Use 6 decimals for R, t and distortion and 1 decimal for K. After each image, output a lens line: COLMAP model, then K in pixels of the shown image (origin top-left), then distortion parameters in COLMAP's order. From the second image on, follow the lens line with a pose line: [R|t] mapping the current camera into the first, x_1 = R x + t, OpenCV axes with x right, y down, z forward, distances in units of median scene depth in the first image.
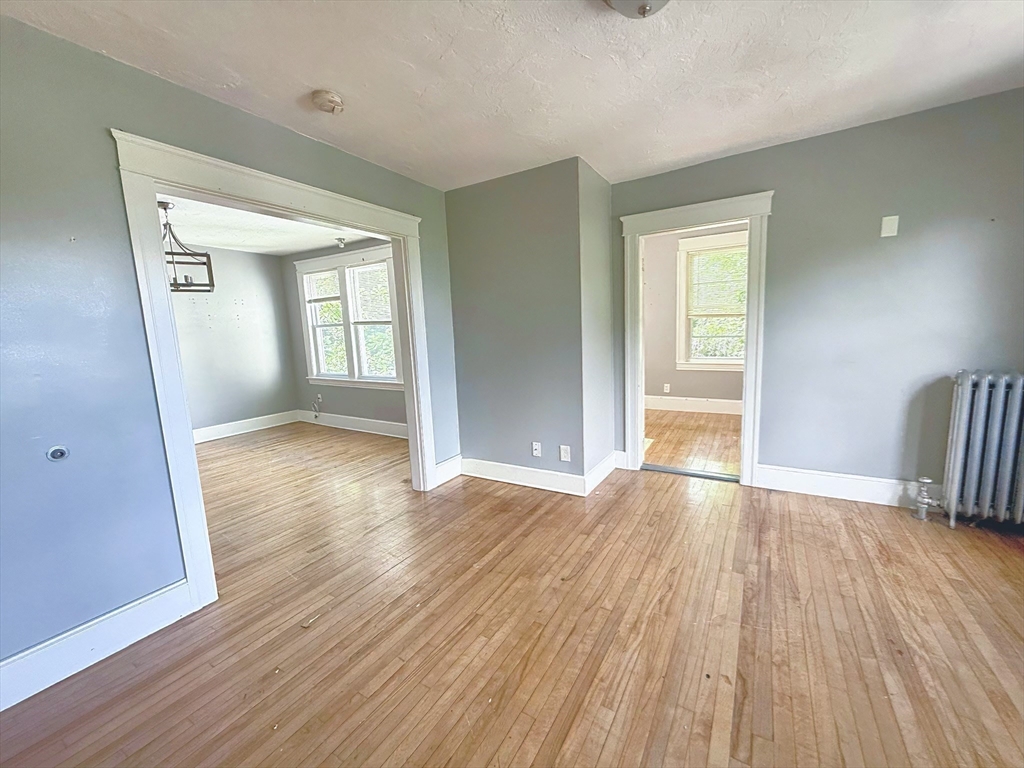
lens RADIAL K [[412.0, 0, 505.3], [0, 412.0, 384.7], [0, 0, 1]] dist [0.000973, -0.000018]
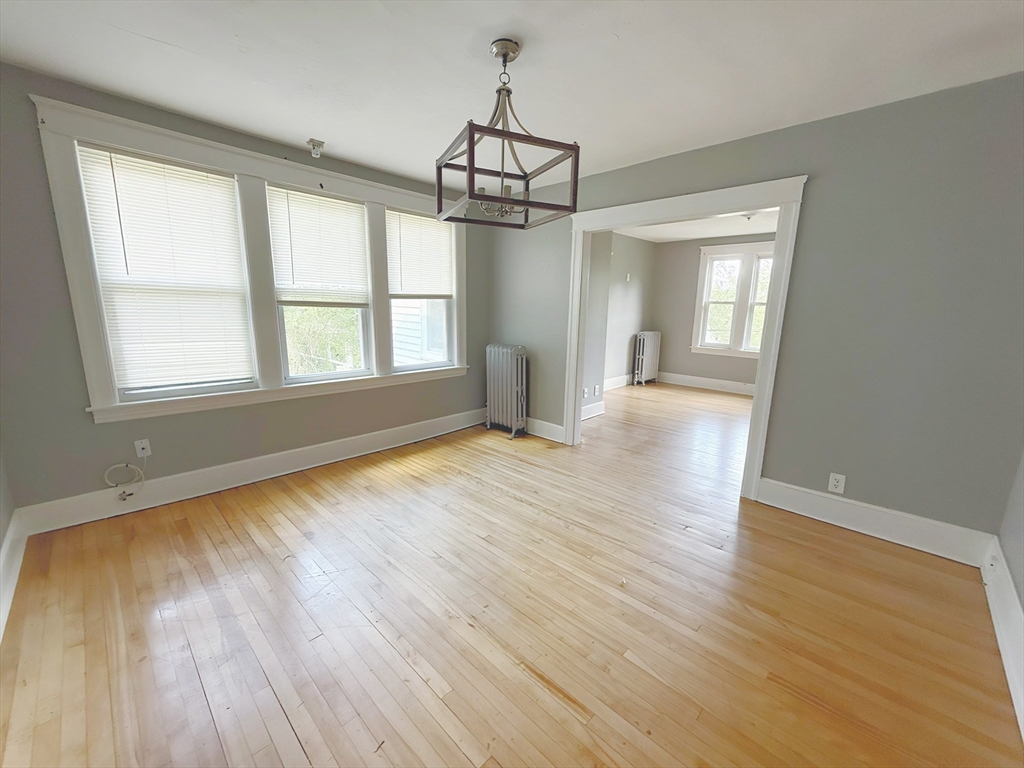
lens RADIAL K [[412.0, 0, 525.9], [0, 412.0, 385.1], [0, 0, 1]] dist [0.000630, 0.000039]
pose [[0.192709, -0.140697, 0.971117, -1.712947], [0.106207, 0.986844, 0.121899, -0.095600], [-0.975491, 0.079648, 0.205117, 1.100877]]
